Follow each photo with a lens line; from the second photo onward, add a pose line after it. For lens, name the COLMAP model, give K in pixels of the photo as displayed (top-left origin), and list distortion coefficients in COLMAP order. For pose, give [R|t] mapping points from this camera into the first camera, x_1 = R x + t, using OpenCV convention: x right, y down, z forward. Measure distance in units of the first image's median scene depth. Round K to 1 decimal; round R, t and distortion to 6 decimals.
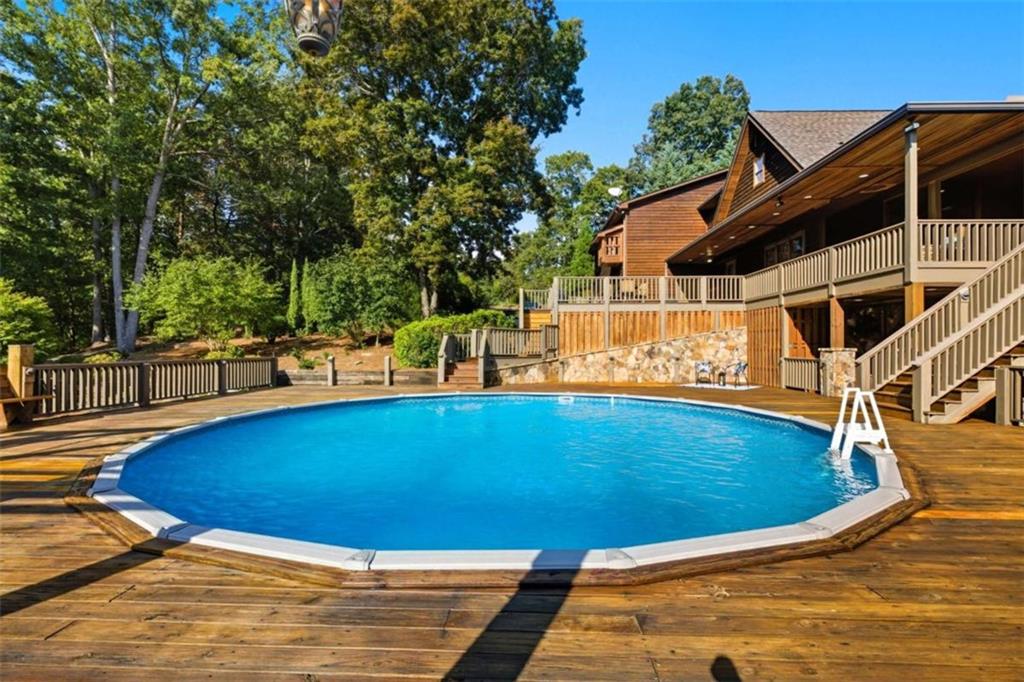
lens RADIAL K [[462.3, 0, 513.0], [0, 462.3, 344.1], [0, 0, 1]] dist [0.000660, -0.000415]
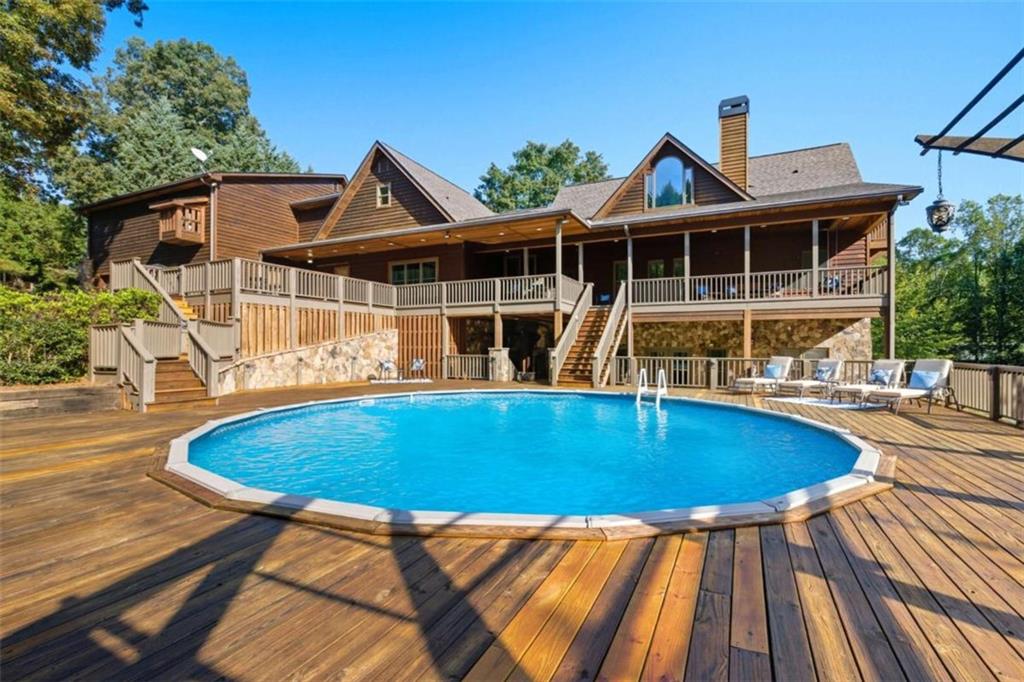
lens RADIAL K [[462.3, 0, 512.5], [0, 462.3, 346.0], [0, 0, 1]] dist [0.000660, -0.000415]
pose [[0.414245, 0.003207, 0.910160, -0.437616], [-0.007908, 0.999969, 0.000075, 0.001788], [-0.910131, -0.007229, 0.414257, 0.248242]]
